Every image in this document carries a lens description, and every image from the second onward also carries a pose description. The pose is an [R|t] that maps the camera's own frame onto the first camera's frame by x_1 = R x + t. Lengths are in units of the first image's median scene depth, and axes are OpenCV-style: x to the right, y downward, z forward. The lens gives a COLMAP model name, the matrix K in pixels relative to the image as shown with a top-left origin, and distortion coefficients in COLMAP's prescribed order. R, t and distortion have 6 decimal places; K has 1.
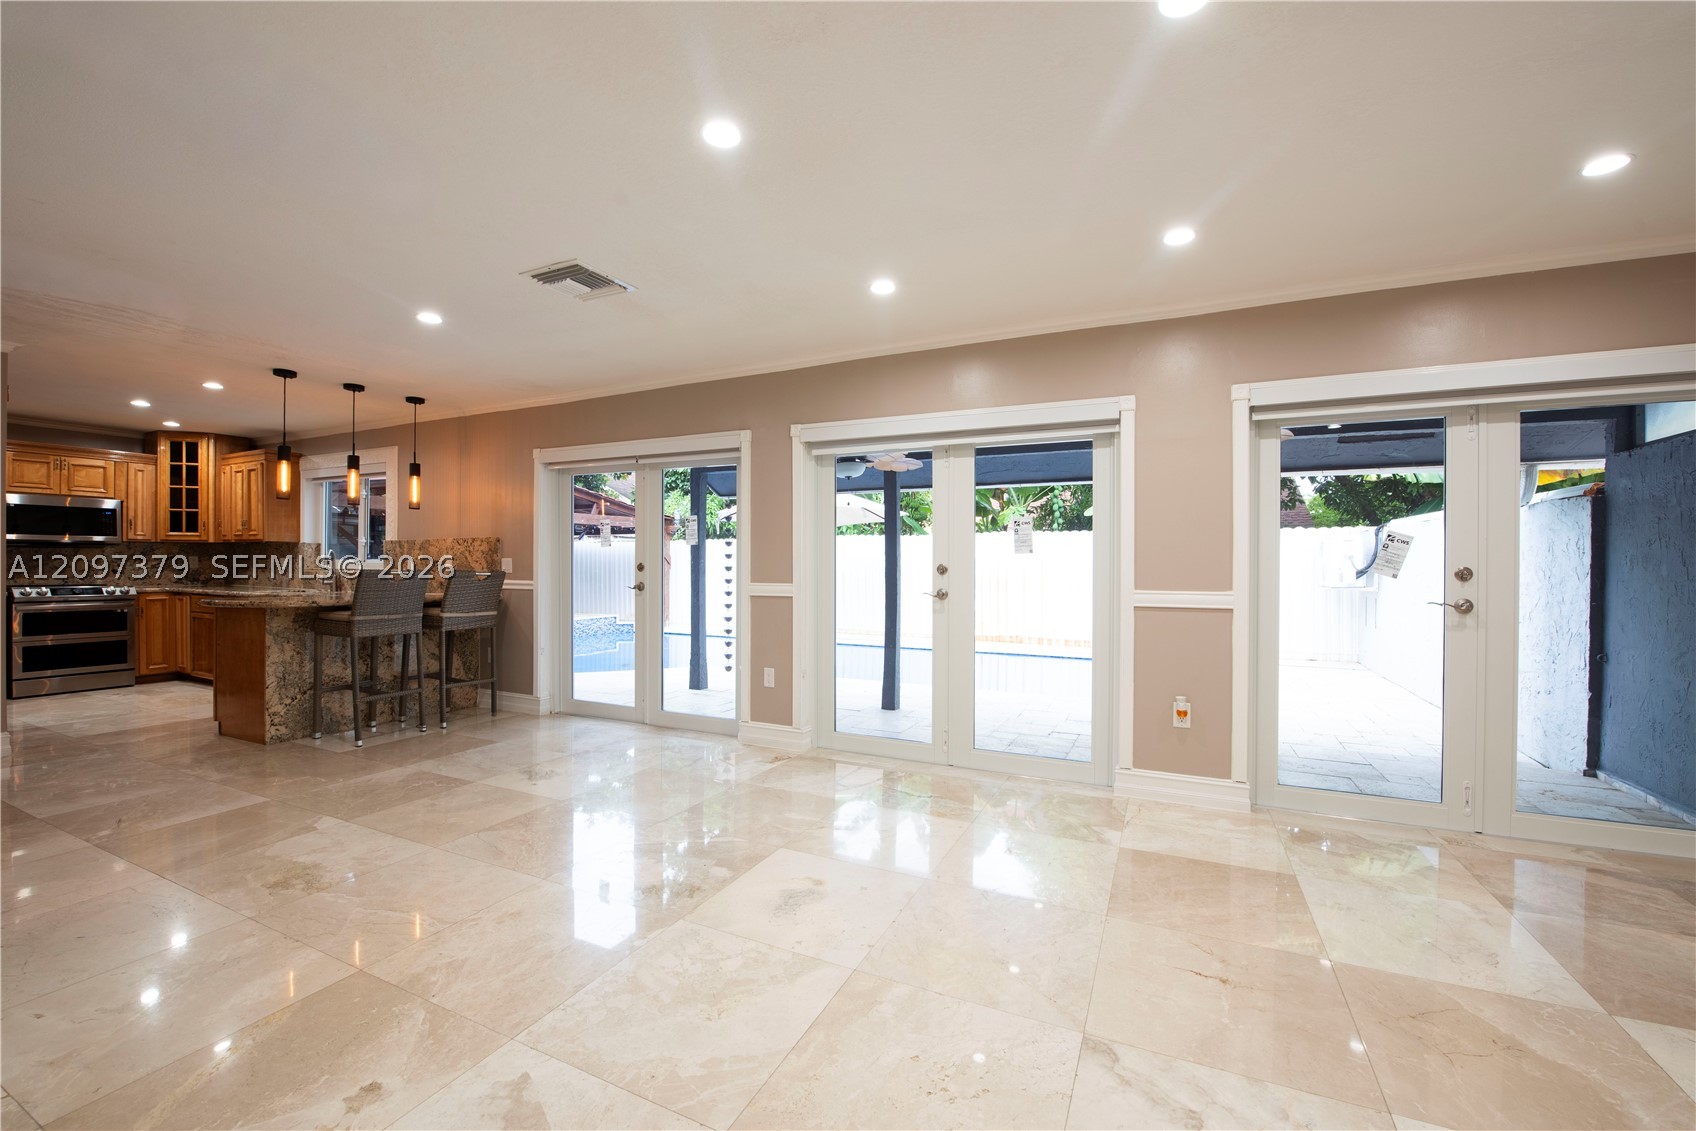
lens RADIAL K [[678.8, 0, 856.0], [0, 678.8, 568.5], [0, 0, 1]] dist [-0.018114, -0.000880]
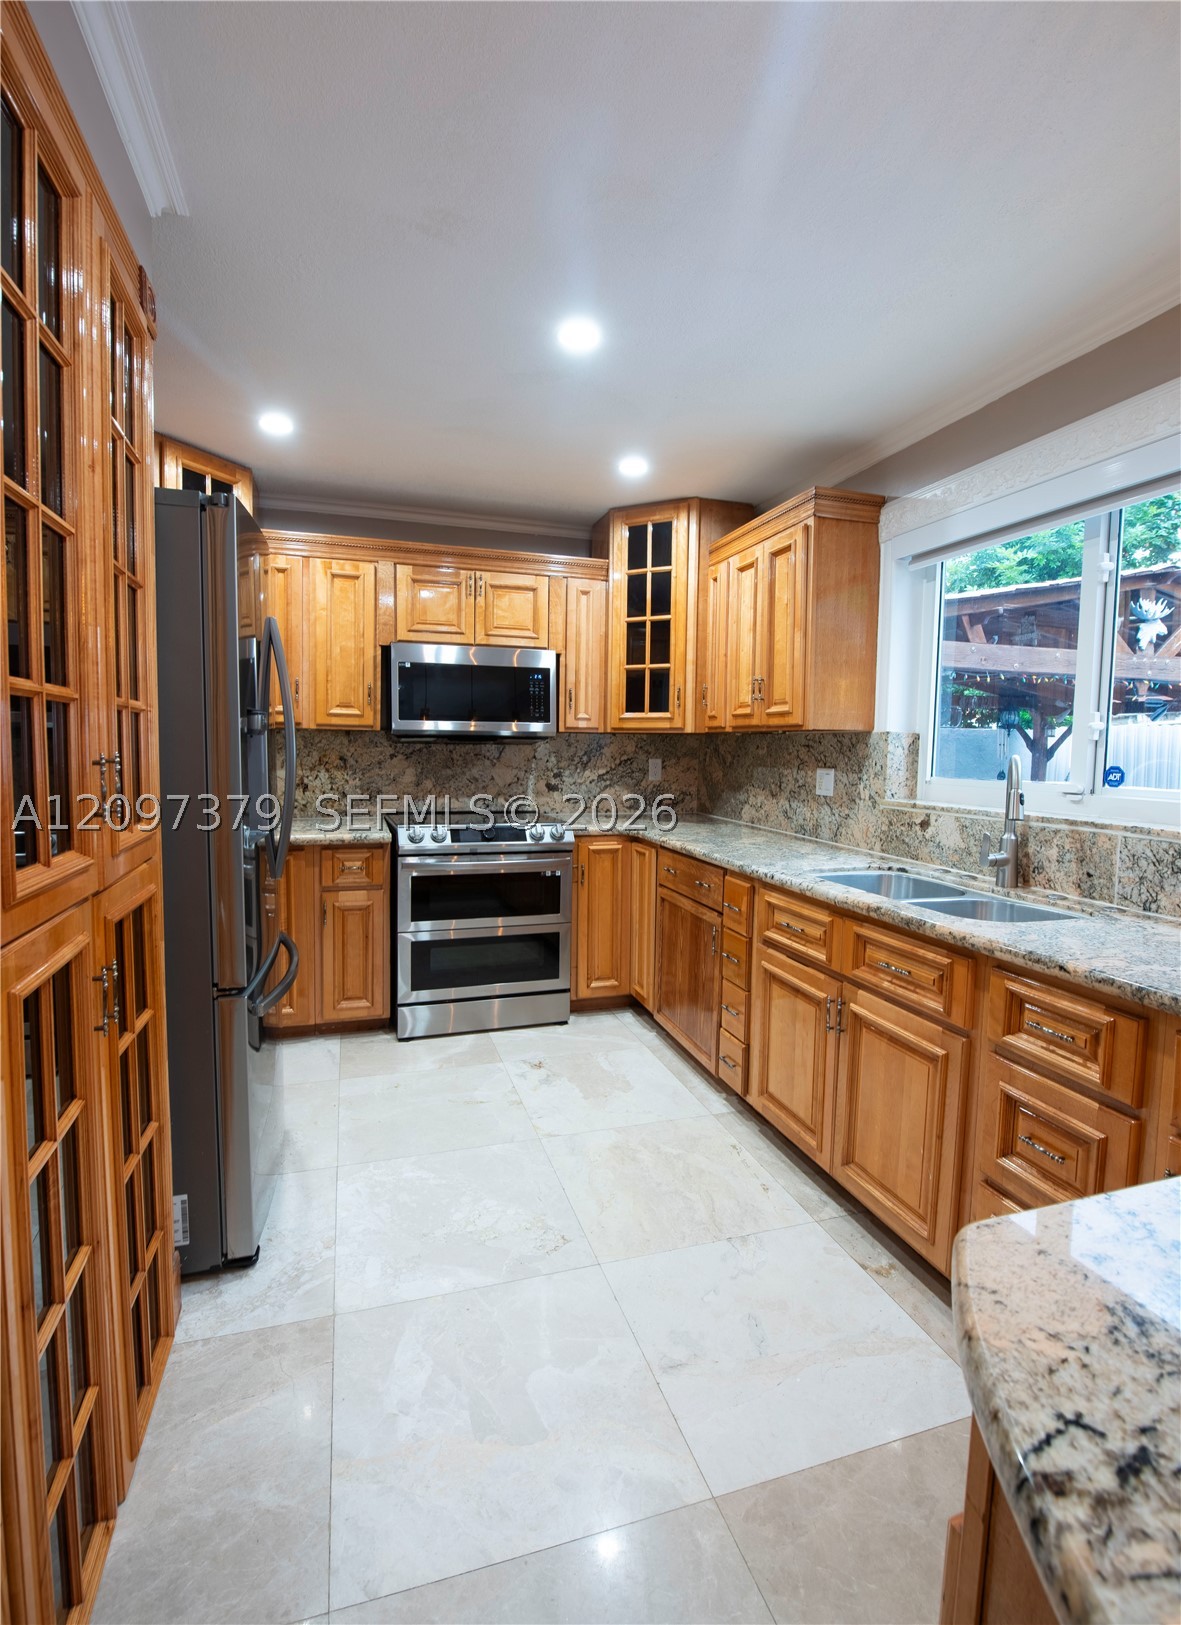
lens RADIAL K [[772.8, 0, 590.5], [0, 772.8, 812.5], [0, 0, 1]] dist [-0.000069, -0.000025]
pose [[0.675976, 0.067319, -0.733842, -0.746163], [-0.014841, 0.996860, 0.077776, -0.030097], [0.736774, -0.041684, 0.674853, 0.706806]]
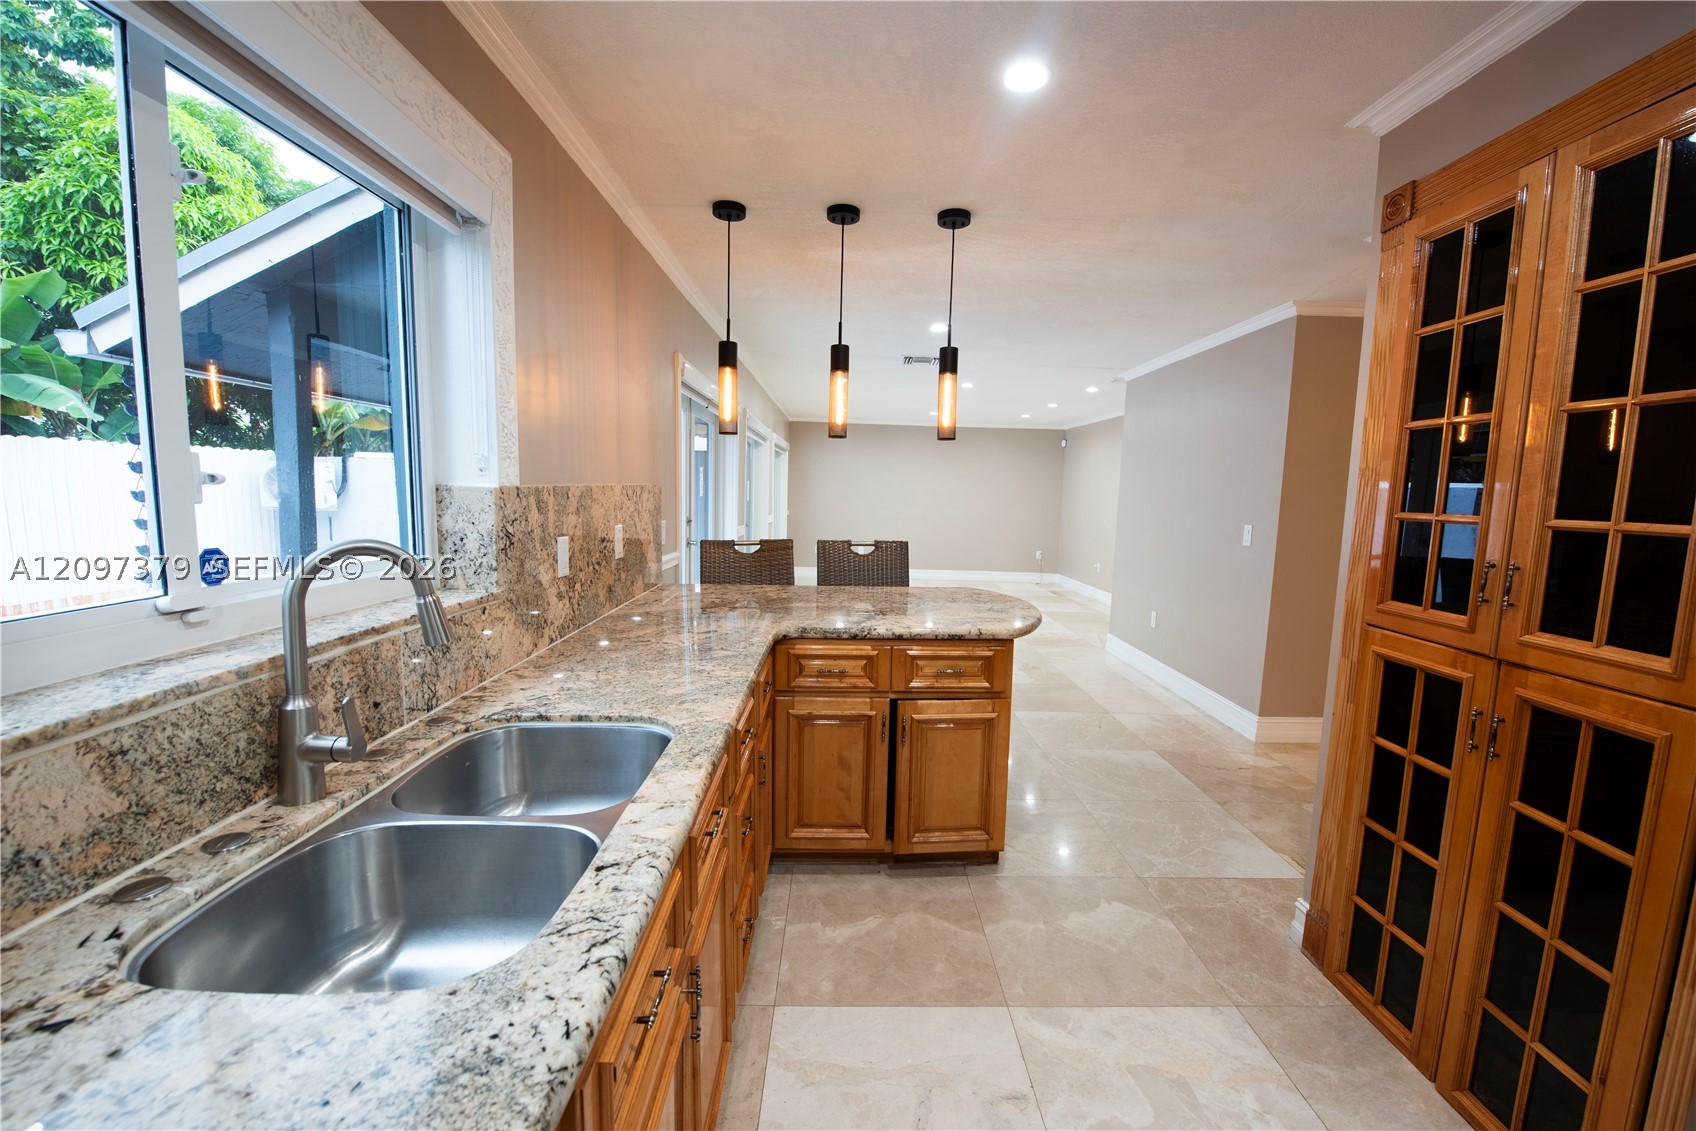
lens RADIAL K [[678.8, 0, 856.0], [0, 678.8, 568.5], [0, 0, 1]] dist [-0.018114, -0.000880]
pose [[-0.440843, -0.118834, 0.889683, -1.131887], [-0.019964, 0.992250, 0.122642, -0.049890], [-0.897362, 0.036304, -0.439799, 1.107029]]
